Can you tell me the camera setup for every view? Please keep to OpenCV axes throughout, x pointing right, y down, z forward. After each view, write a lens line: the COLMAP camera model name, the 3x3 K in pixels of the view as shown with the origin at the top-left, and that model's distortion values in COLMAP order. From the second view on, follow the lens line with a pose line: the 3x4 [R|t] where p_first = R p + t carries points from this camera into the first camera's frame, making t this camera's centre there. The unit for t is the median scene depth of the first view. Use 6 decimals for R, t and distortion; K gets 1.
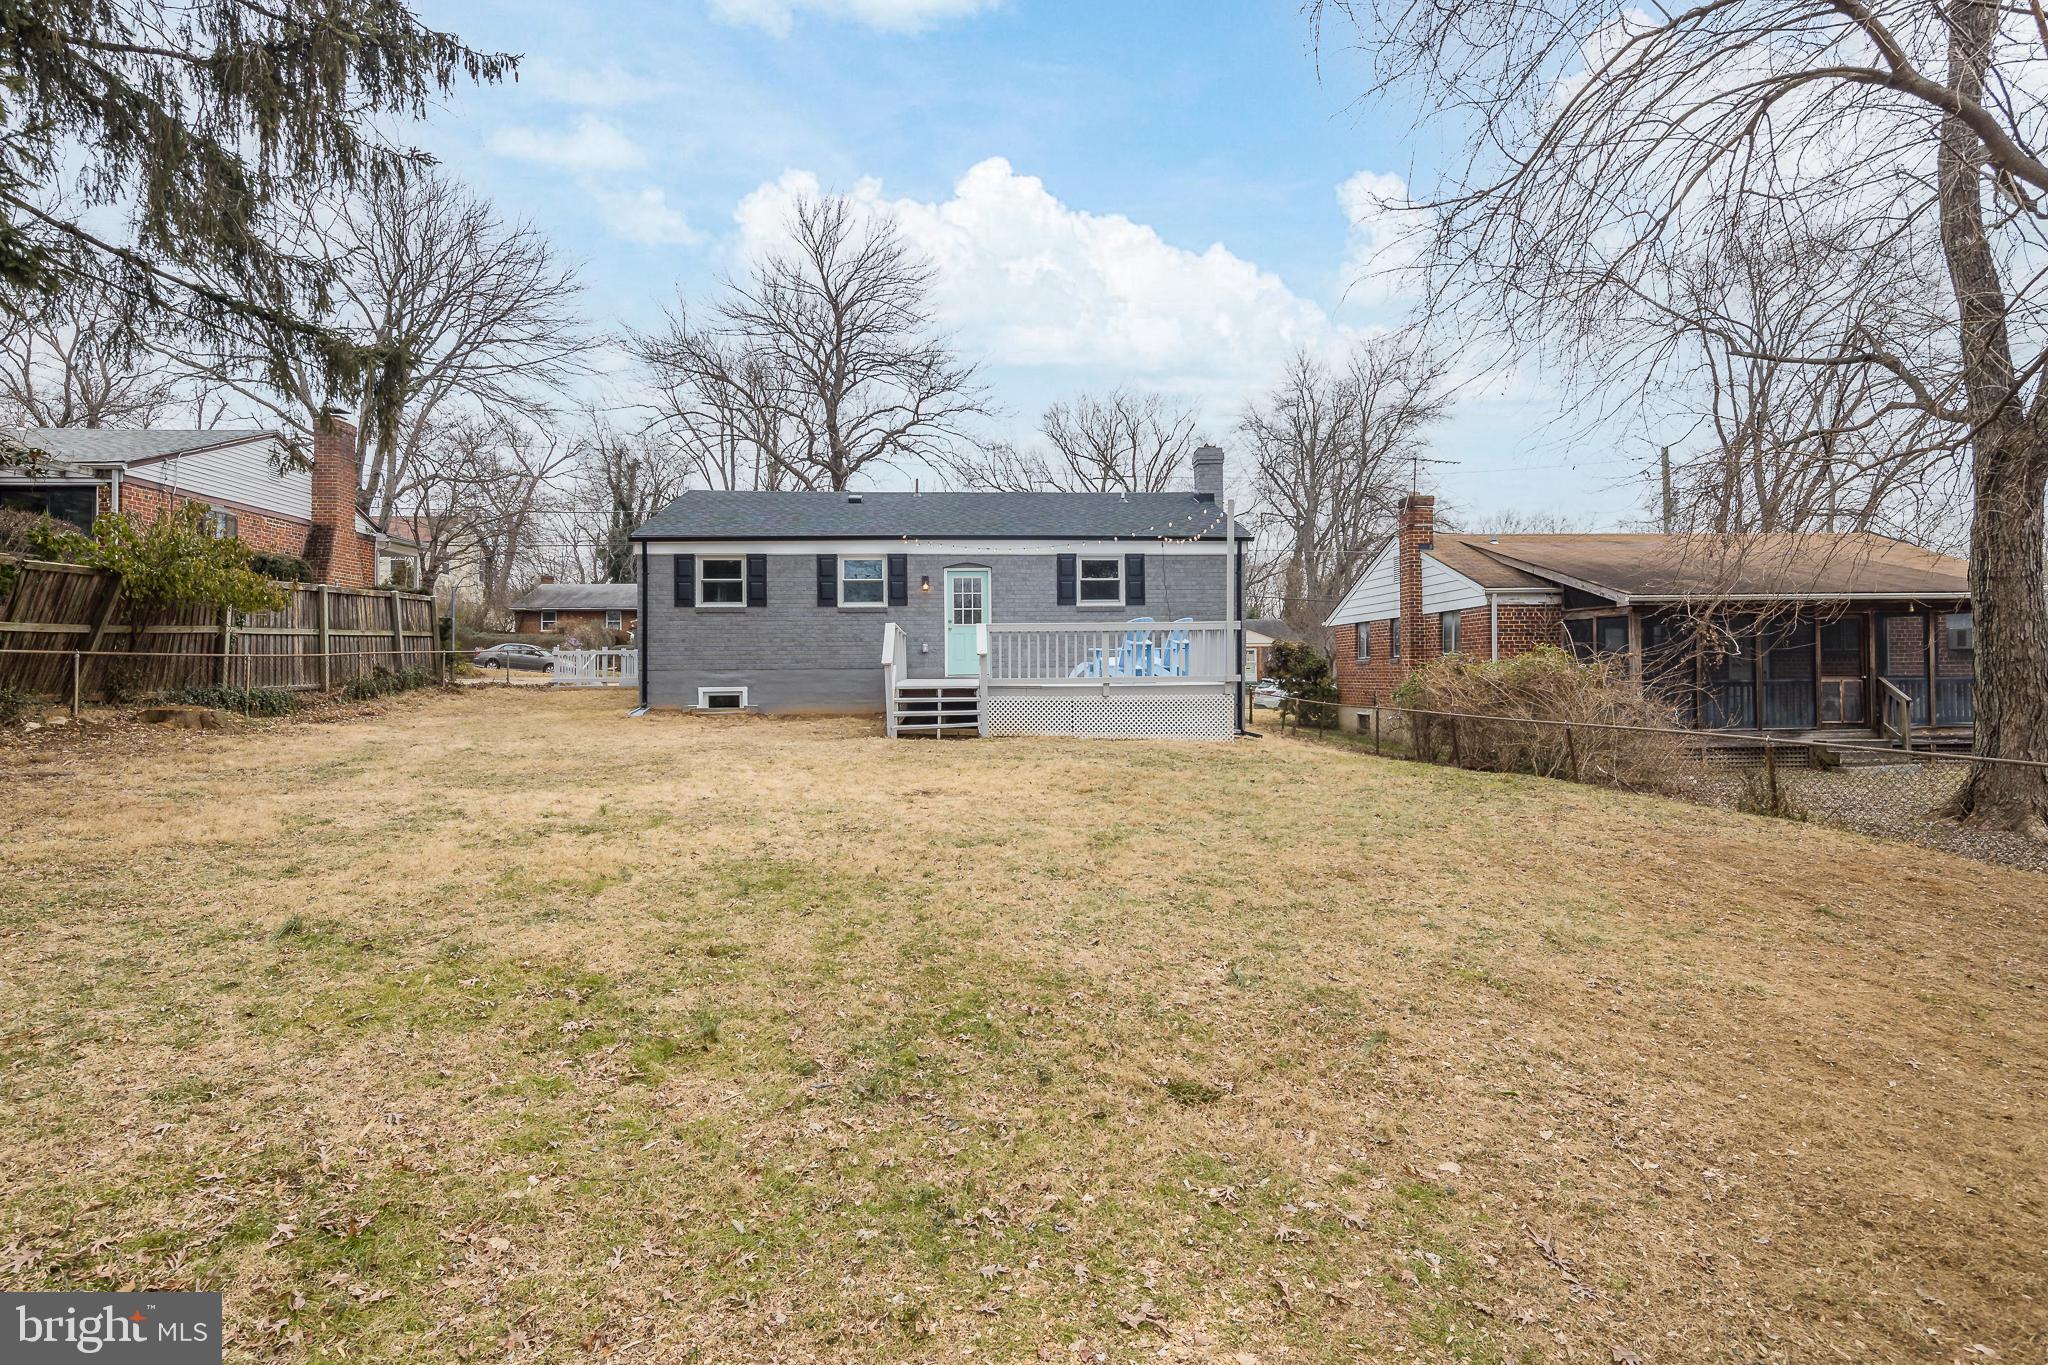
lens RADIAL K [[1022.1, 0, 1024.0], [0, 1022.1, 682.5], [0, 0, 1]] dist [0.000761, -0.000403]
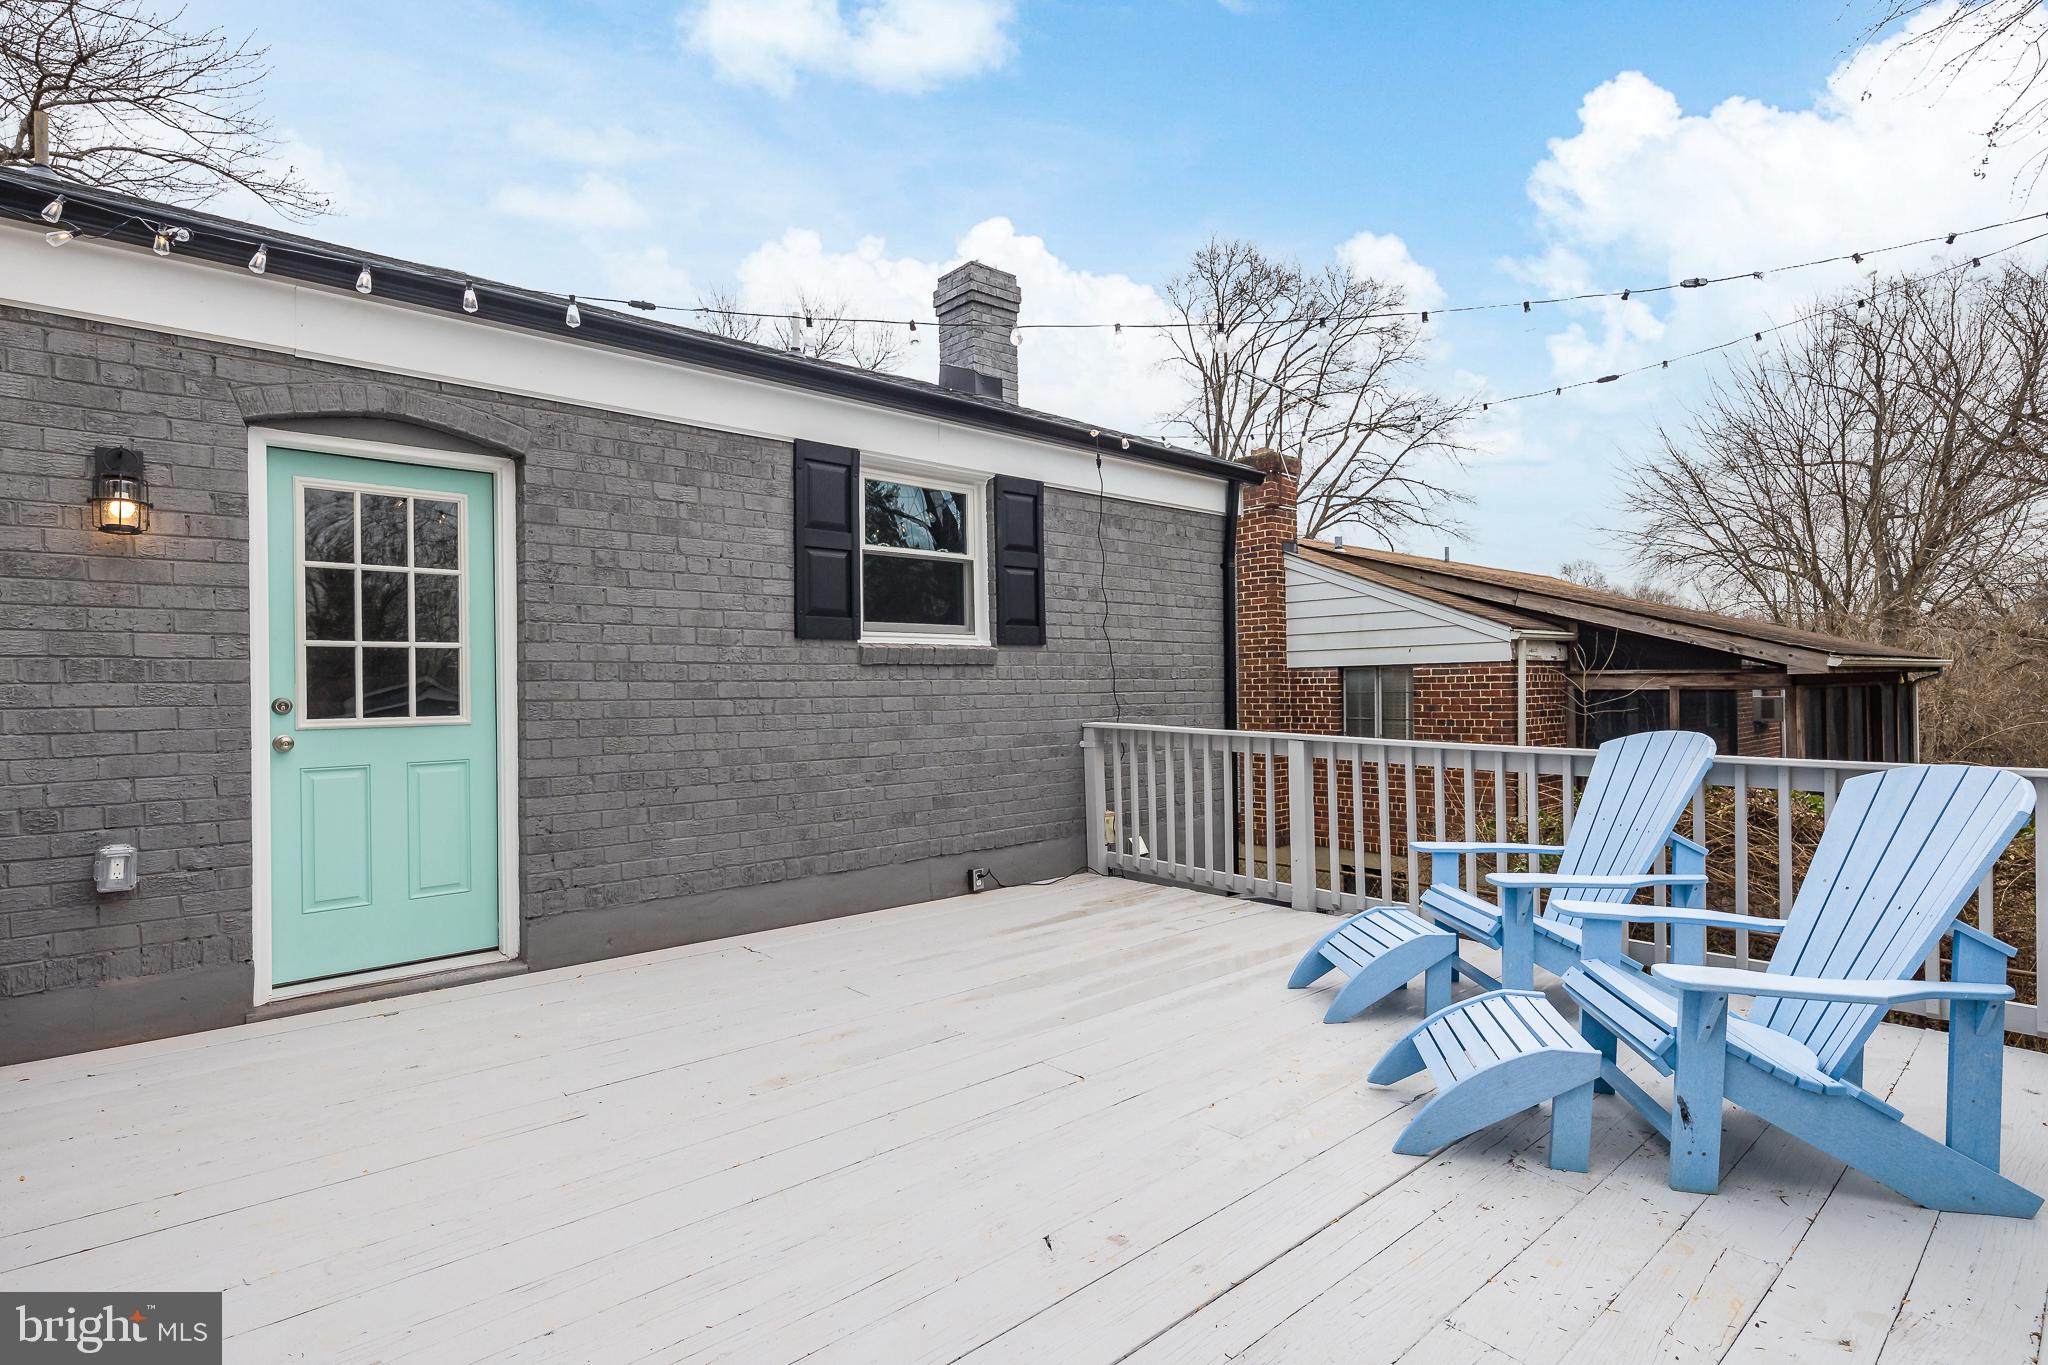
lens RADIAL K [[1022.1, 0, 1024.0], [0, 1022.1, 682.5], [0, 0, 1]] dist [0.000761, -0.000403]
pose [[0.777663, 0.002304, 0.628677, -0.085254], [0.008368, 0.999867, -0.014015, -0.060738], [-0.628625, 0.016160, 0.777540, 0.763497]]
